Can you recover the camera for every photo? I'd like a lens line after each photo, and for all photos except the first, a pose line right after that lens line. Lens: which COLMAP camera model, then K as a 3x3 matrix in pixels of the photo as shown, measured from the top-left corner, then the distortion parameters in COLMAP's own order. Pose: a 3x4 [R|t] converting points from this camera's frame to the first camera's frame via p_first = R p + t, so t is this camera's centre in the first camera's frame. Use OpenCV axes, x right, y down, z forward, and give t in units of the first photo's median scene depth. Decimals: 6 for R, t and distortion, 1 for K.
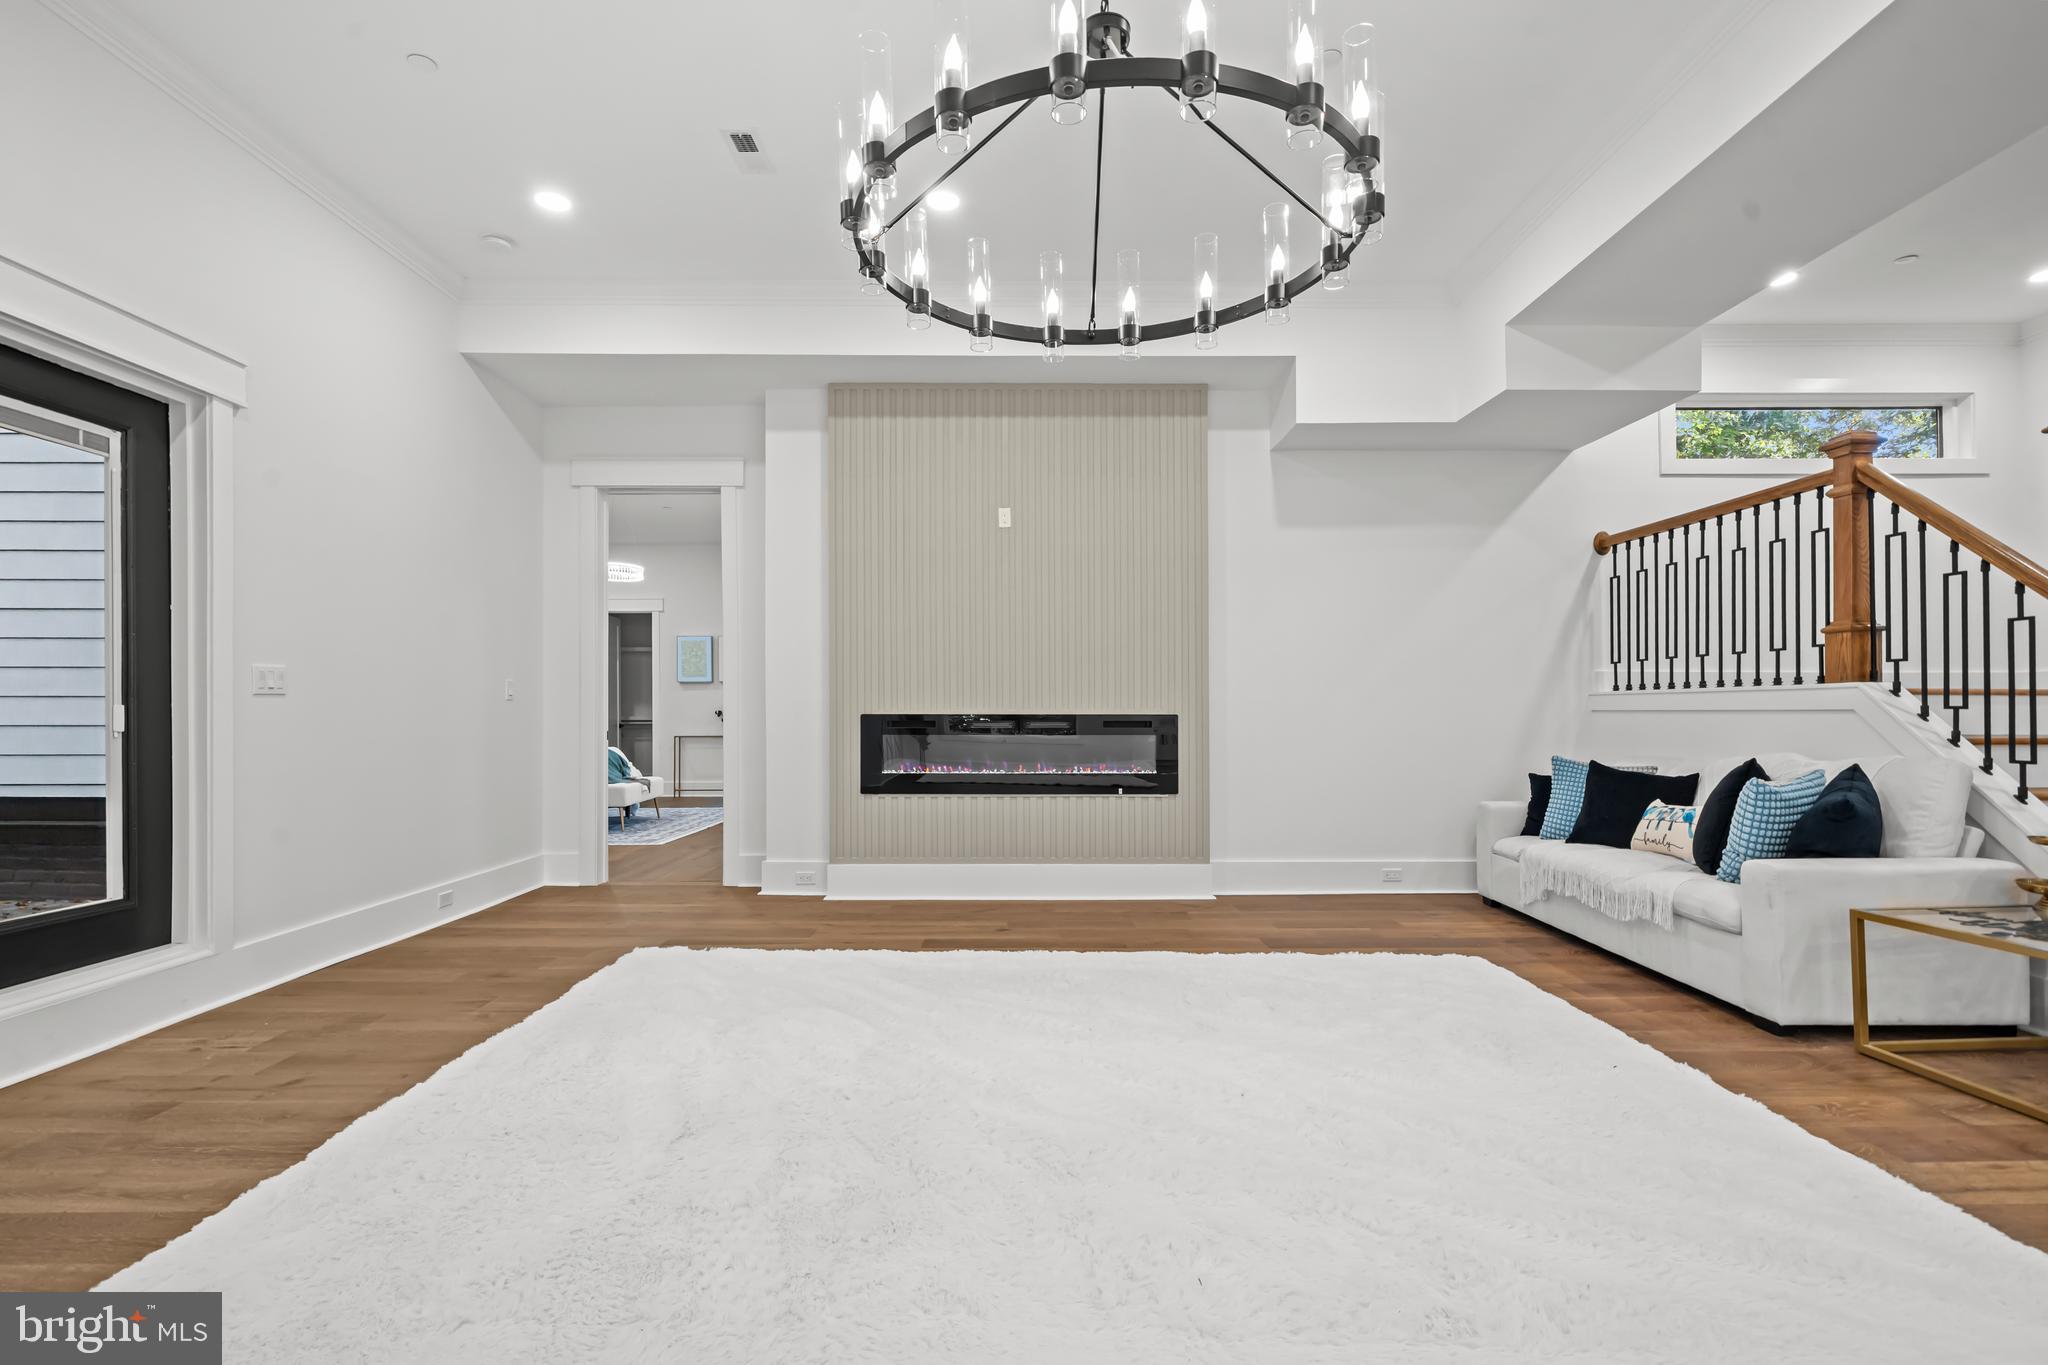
lens RADIAL K [[947.8, 0, 1023.2], [0, 947.8, 708.3], [0, 0, 1]] dist [0.000185, 0.000492]
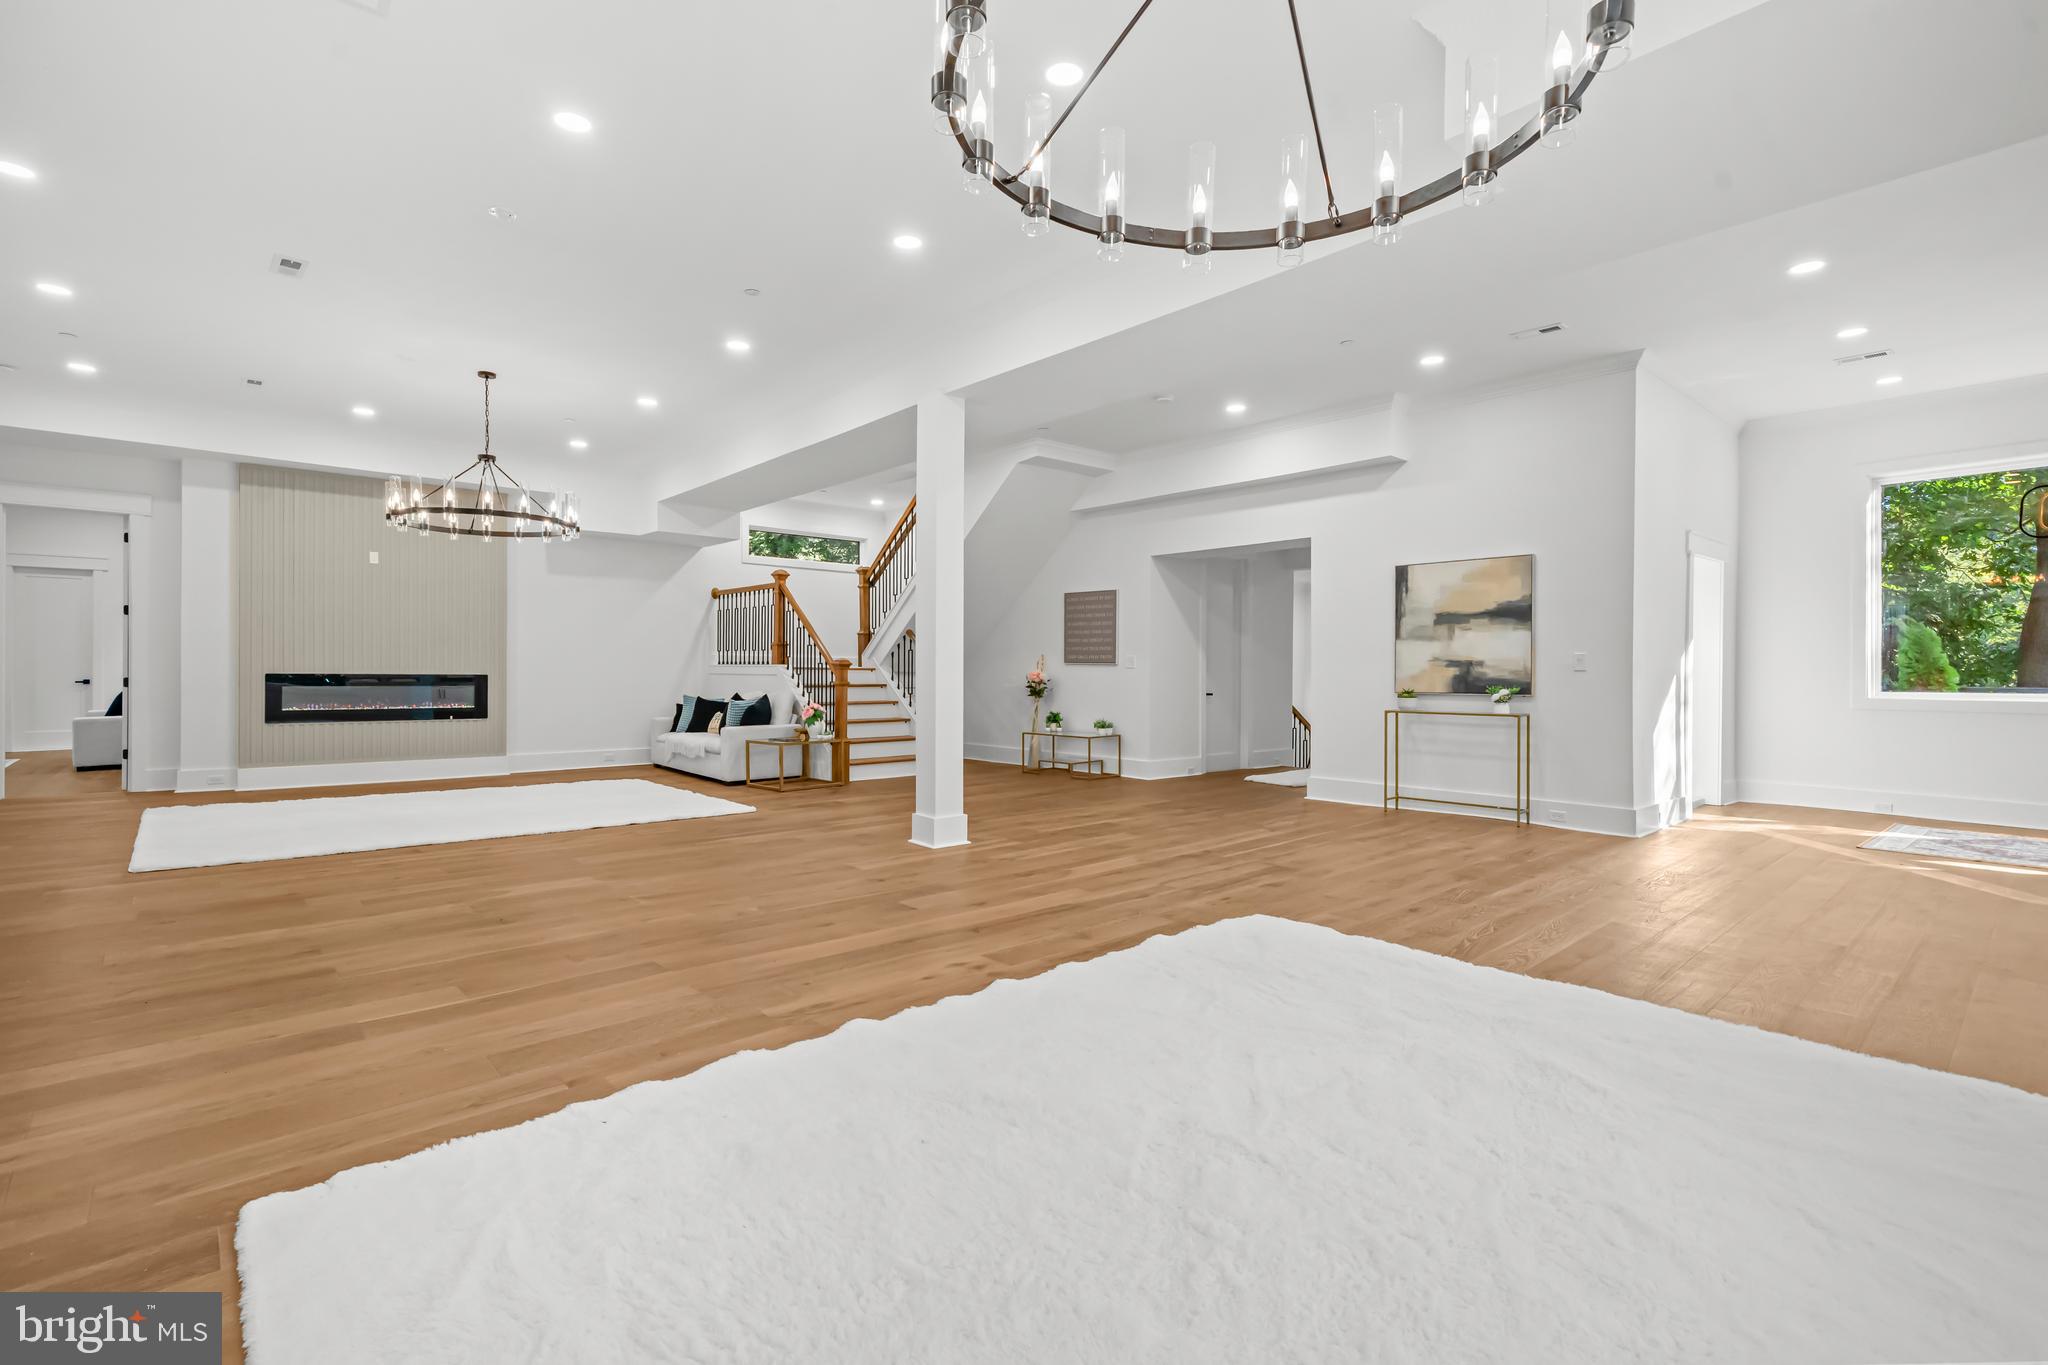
lens RADIAL K [[947.8, 0, 1014.7], [0, 947.8, 669.7], [0, 0, 1]] dist [0.000185, 0.000492]
pose [[0.757162, 0.008195, 0.653175, -0.293908], [-0.011022, 0.999939, 0.000231, -0.016057], [-0.653134, -0.007375, 0.757207, -1.175508]]
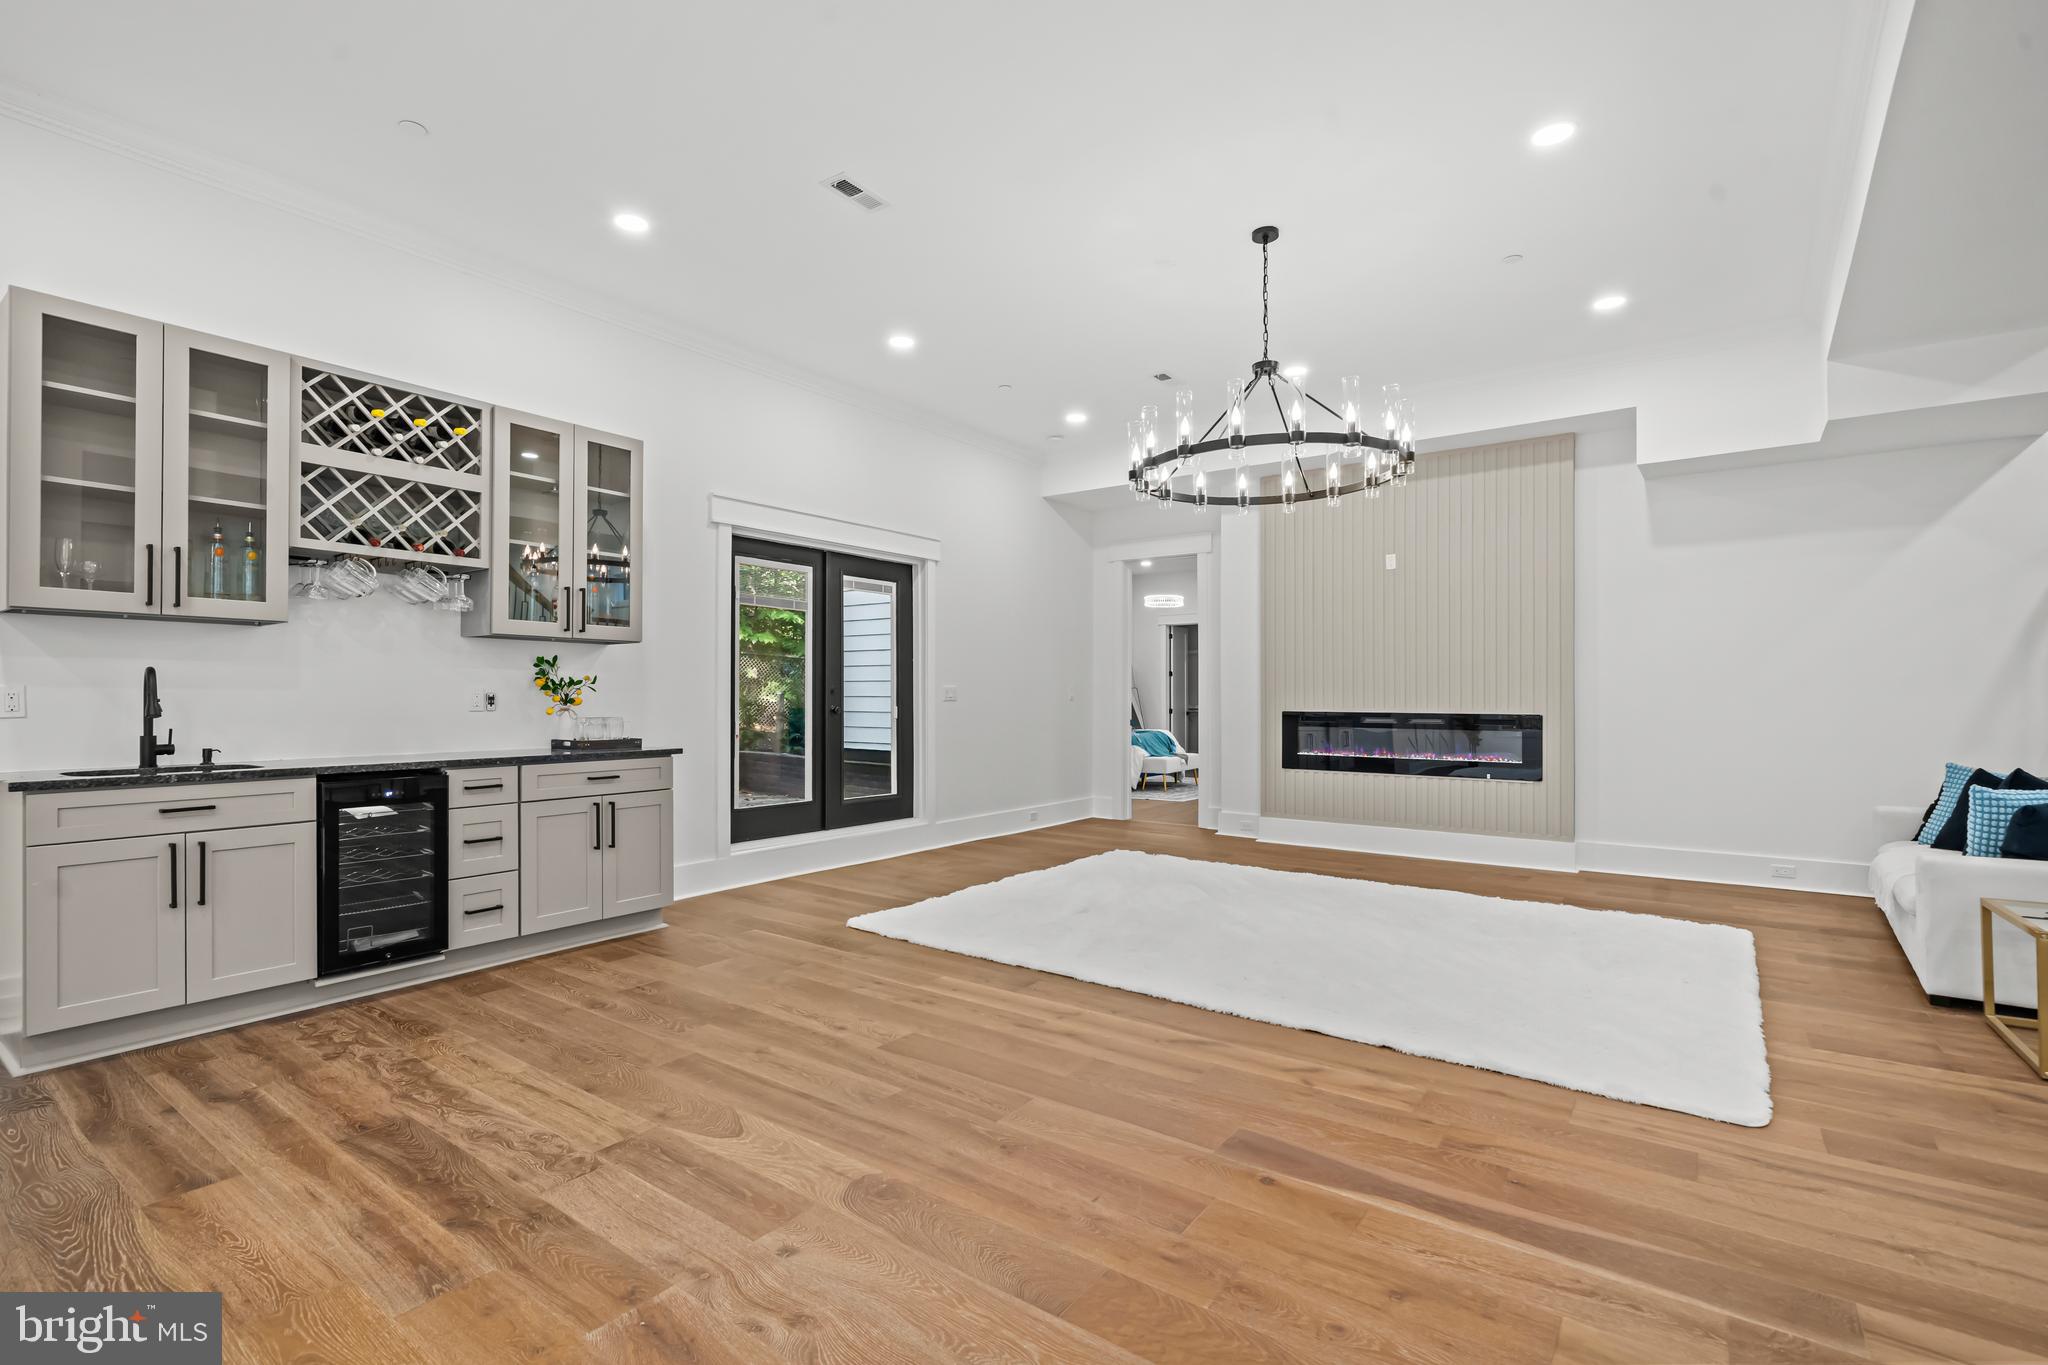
lens RADIAL K [[947.8, 0, 1002.1], [0, 947.8, 693.1], [0, 0, 1]] dist [0.000185, 0.000492]
pose [[0.794188, 0.001495, -0.607670, 0.394129], [-0.000886, 0.999999, 0.001303, -0.024617], [0.607671, -0.000496, 0.794188, -0.405118]]
